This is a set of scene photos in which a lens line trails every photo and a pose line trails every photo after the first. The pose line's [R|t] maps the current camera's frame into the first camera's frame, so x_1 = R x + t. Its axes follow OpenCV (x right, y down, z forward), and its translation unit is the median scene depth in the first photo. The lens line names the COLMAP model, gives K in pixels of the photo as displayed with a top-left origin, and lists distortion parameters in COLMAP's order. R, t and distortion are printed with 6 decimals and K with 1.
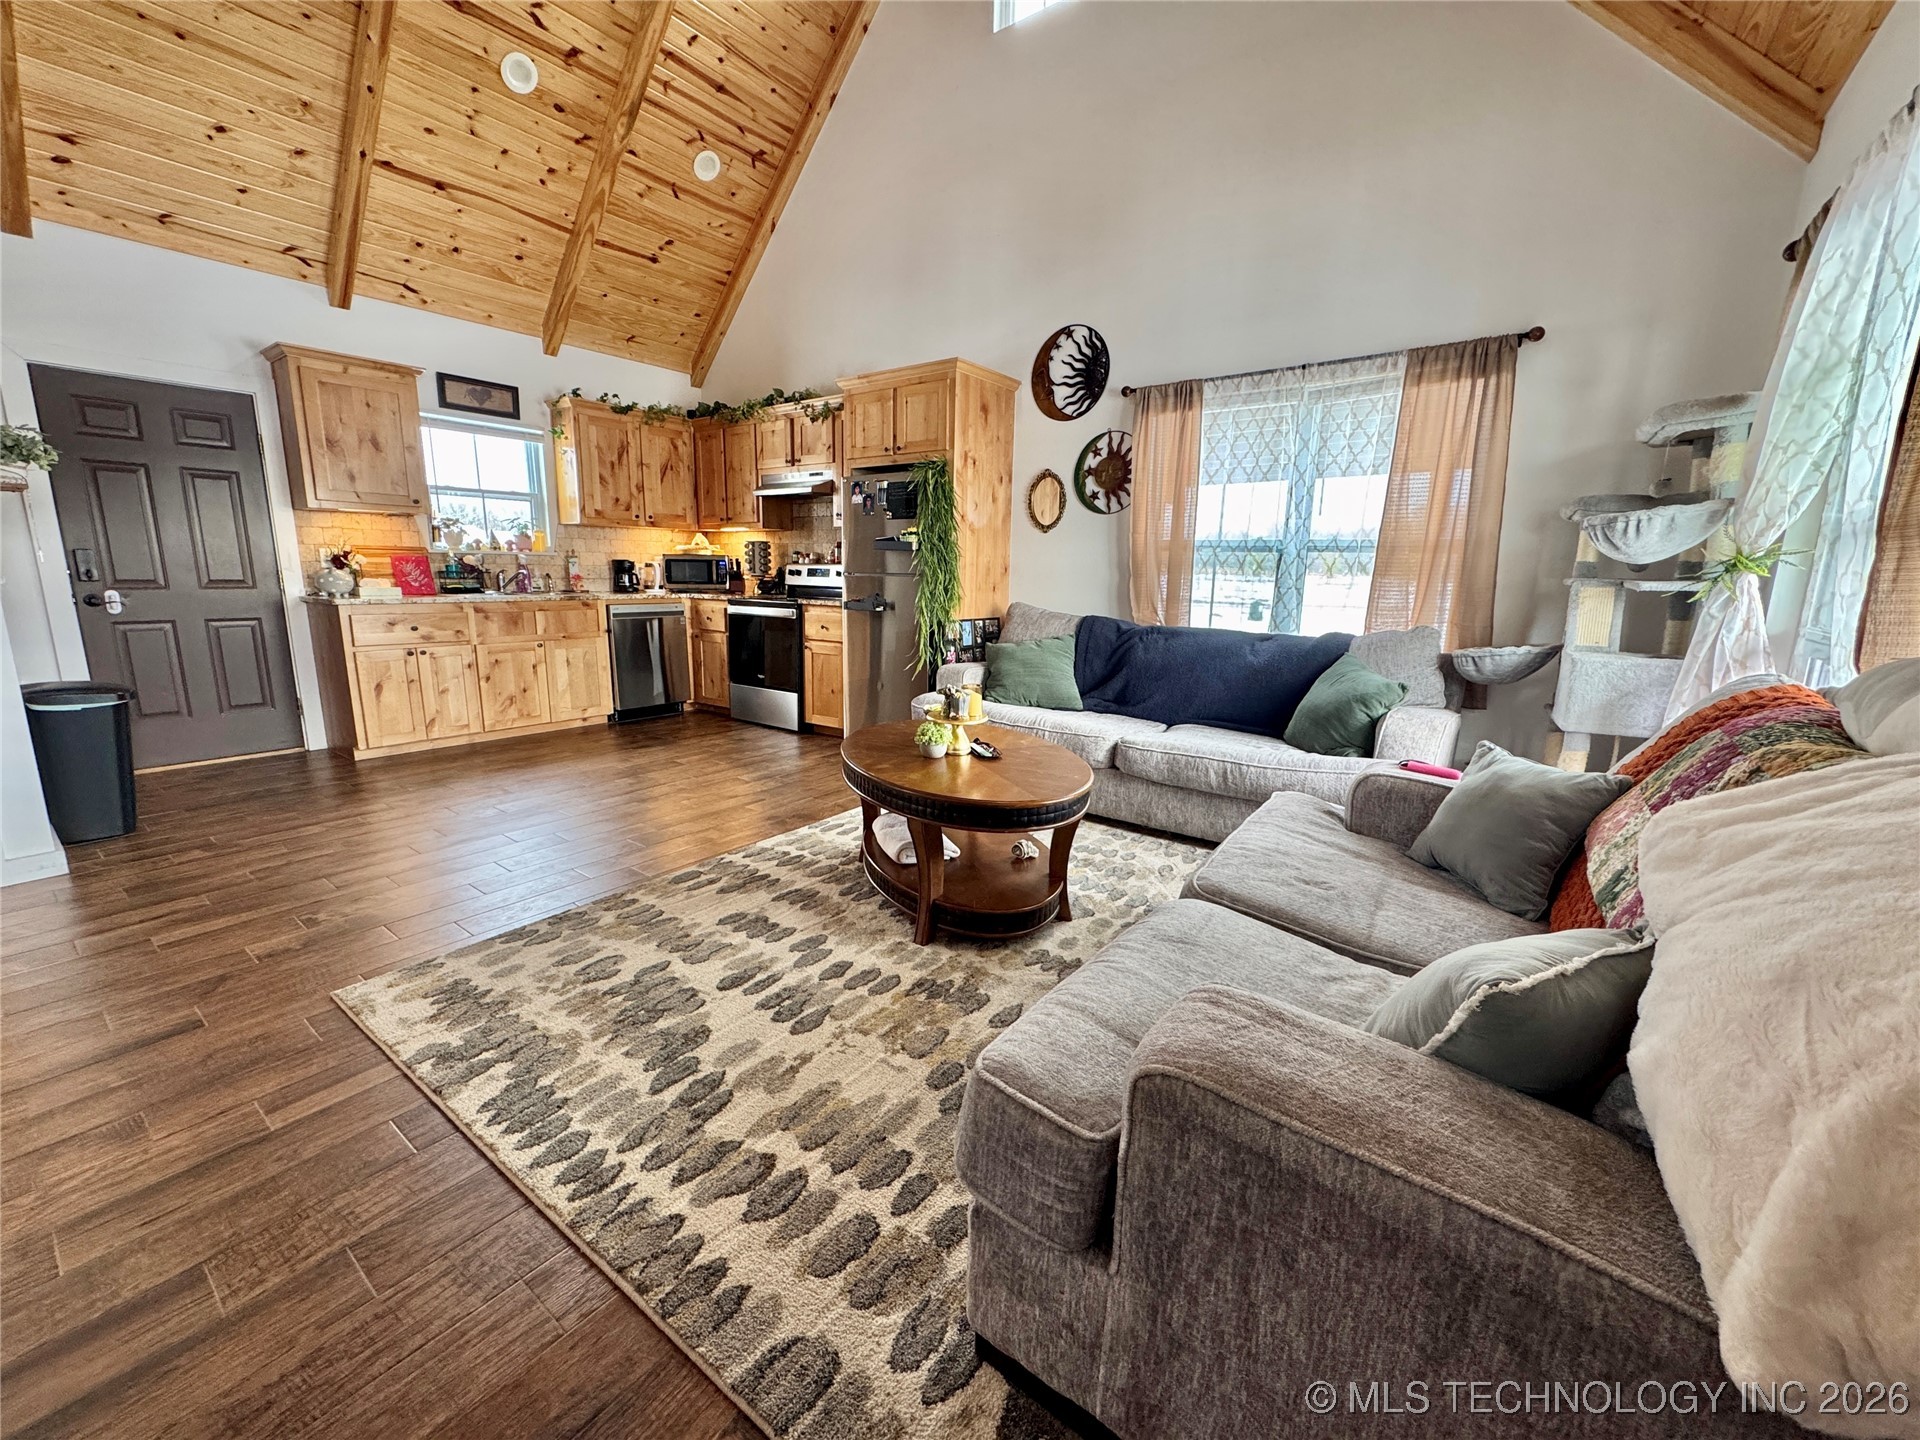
lens RADIAL K [[763.3, 0, 958.5], [0, 763.3, 719.4], [0, 0, 1]] dist [-0.001627, 0.000214]
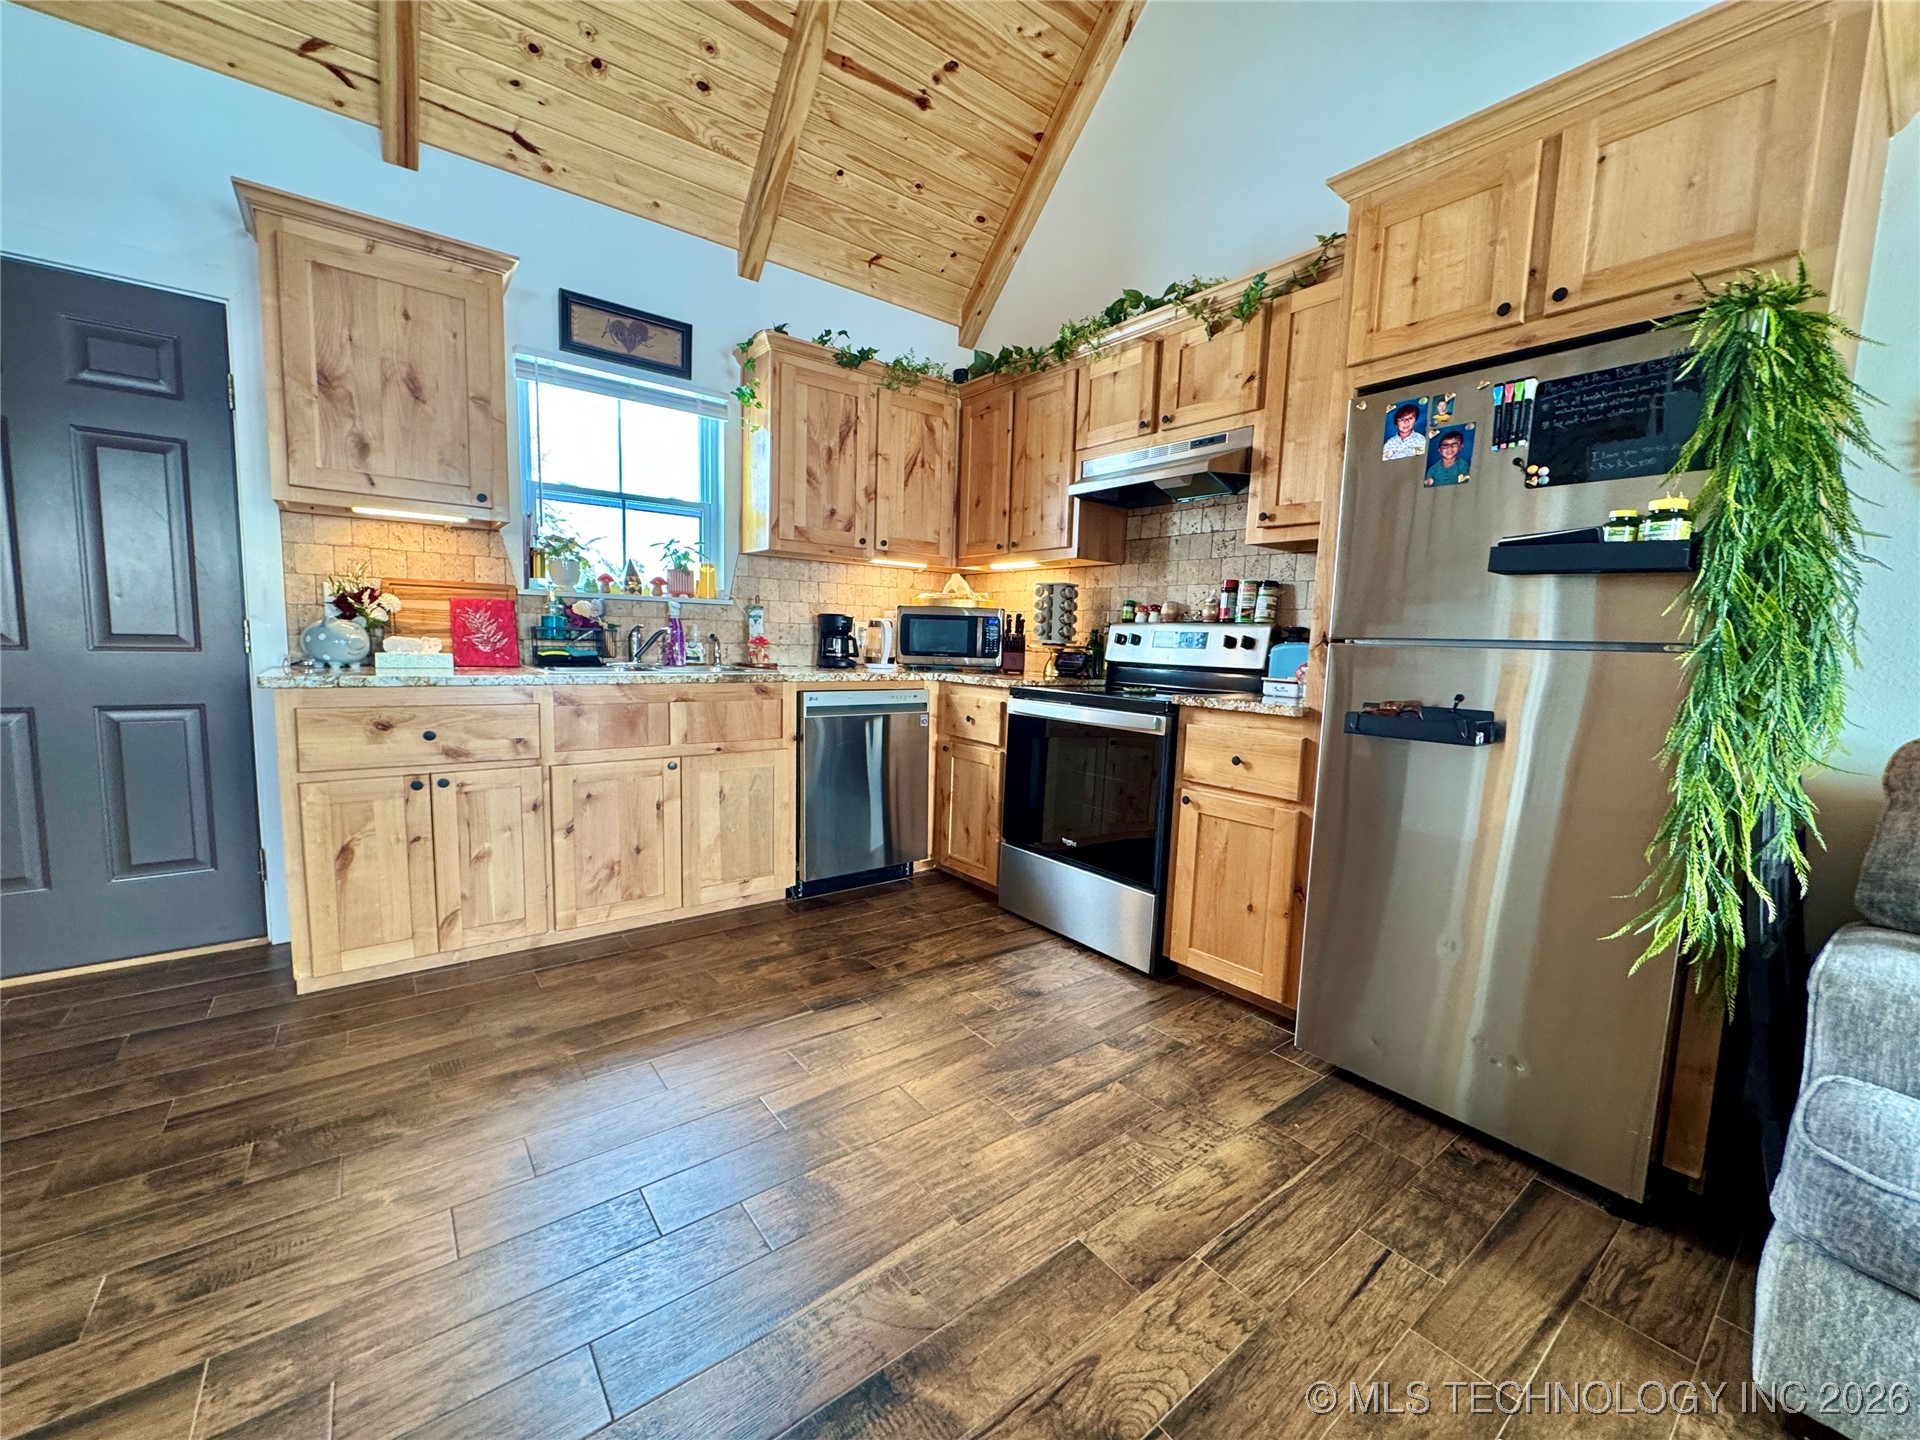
lens RADIAL K [[763.3, 0, 958.5], [0, 763.3, 719.4], [0, 0, 1]] dist [-0.001627, 0.000214]
pose [[0.964266, 0.041365, -0.261686, -0.212840], [-0.065429, 0.994322, -0.083920, -0.095064], [0.256729, 0.098043, 0.961498, 0.522223]]
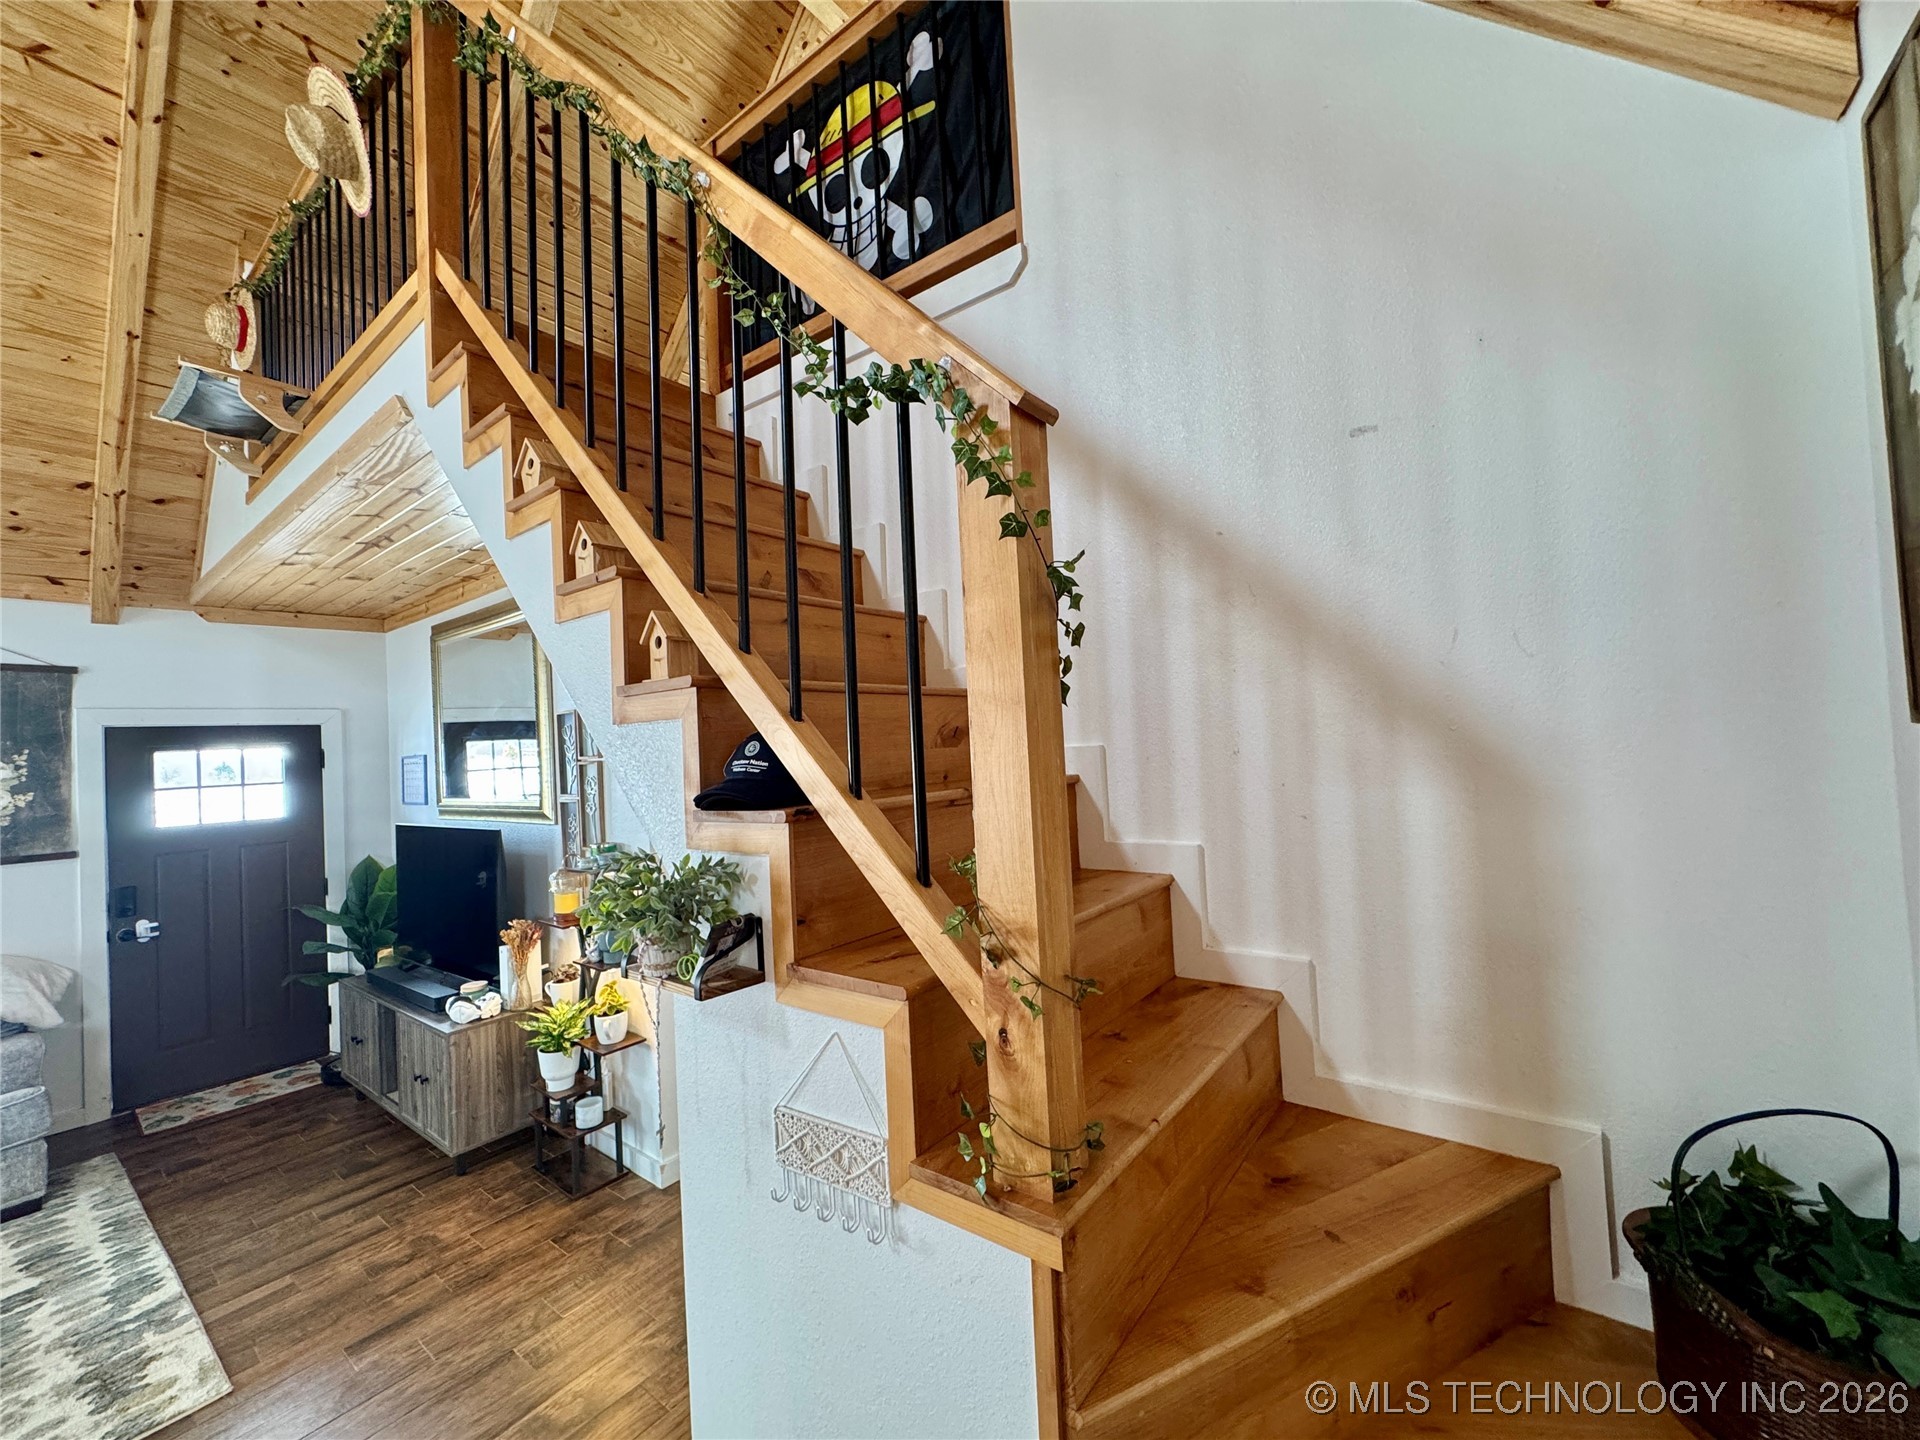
lens RADIAL K [[763.3, 0, 958.5], [0, 763.3, 719.4], [0, 0, 1]] dist [-0.001627, 0.000214]
pose [[-0.999342, 0.033977, 0.012684, -0.736405], [0.035650, 0.984545, 0.171463, -0.275944], [-0.006662, 0.171803, -0.985109, 0.735830]]
